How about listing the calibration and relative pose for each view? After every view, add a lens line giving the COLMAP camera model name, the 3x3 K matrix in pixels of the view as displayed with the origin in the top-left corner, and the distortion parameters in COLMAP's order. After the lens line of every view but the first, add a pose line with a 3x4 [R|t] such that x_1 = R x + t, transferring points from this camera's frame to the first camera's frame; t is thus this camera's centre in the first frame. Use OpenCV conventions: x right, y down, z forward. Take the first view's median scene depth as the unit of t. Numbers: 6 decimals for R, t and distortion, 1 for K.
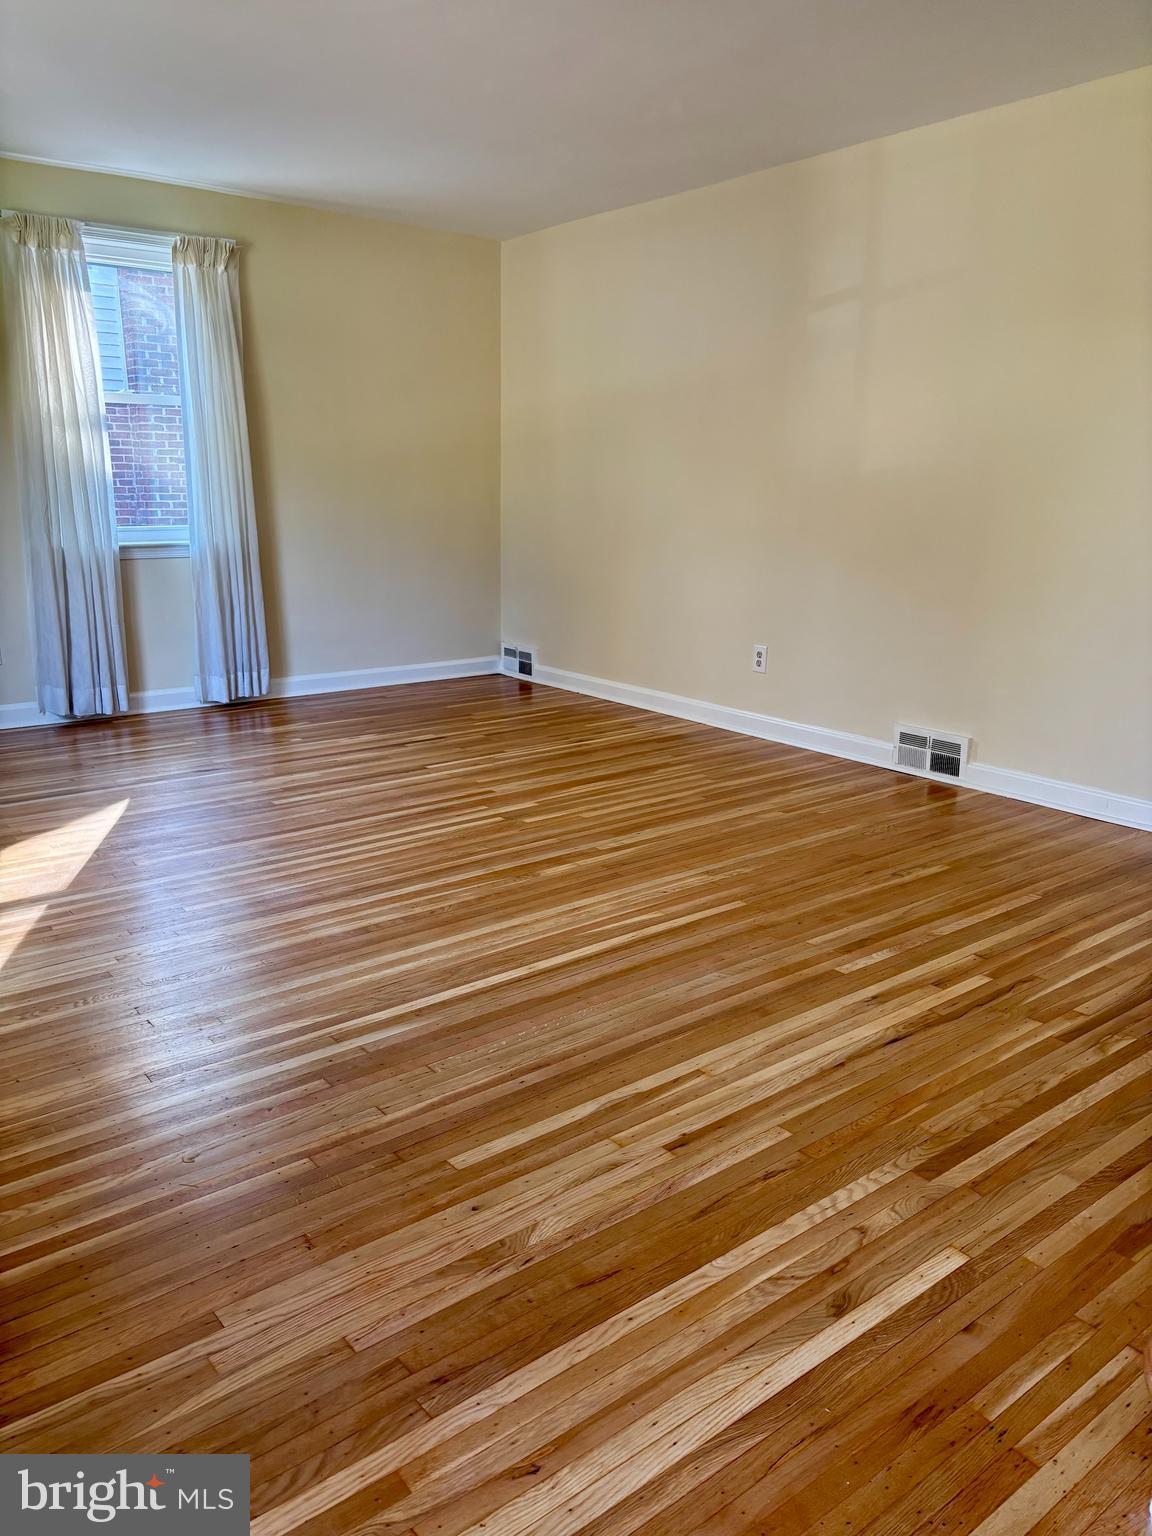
lens RADIAL K [[1163.3, 0, 575.6], [0, 1163.3, 769.4], [0, 0, 1]] dist [-0.001594, -0.009745]
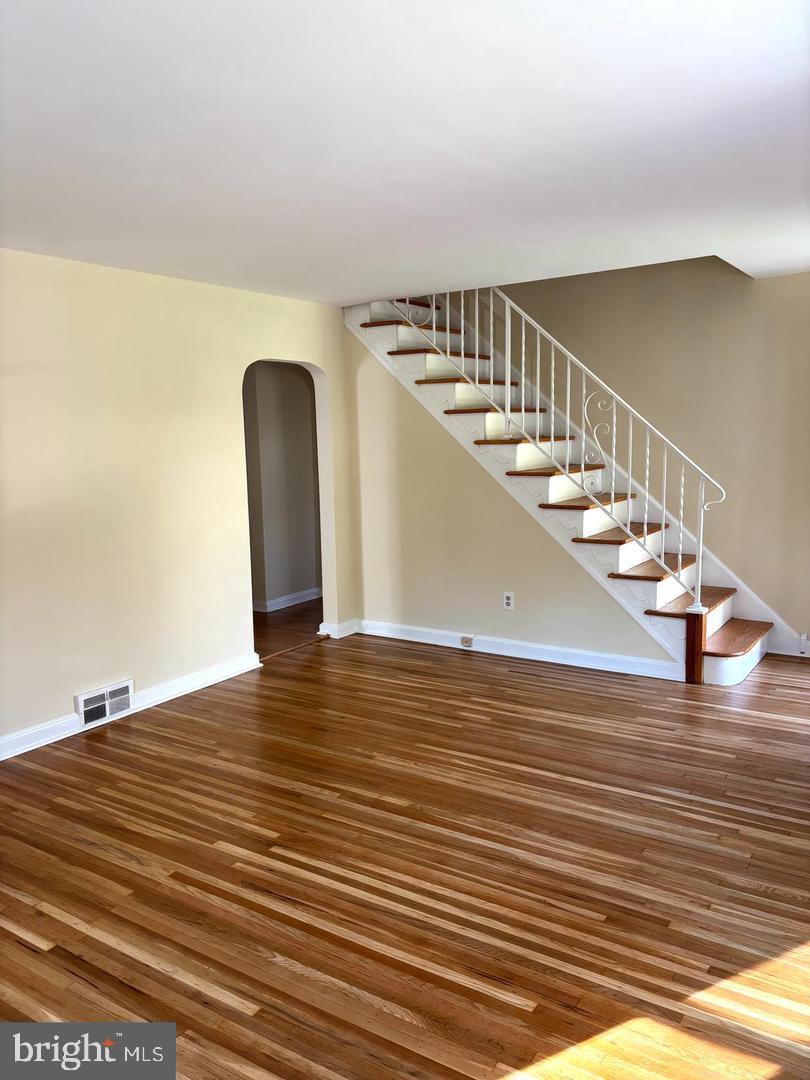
lens RADIAL K [[817.9, 0, 405.1], [0, 817.9, 540.2], [0, 0, 1]] dist [-0.001594, -0.009745]
pose [[-0.316971, -0.129679, 0.939528, -0.968305], [0.254975, 0.942488, 0.216109, -0.445455], [-0.913519, 0.308057, -0.265676, 1.273474]]
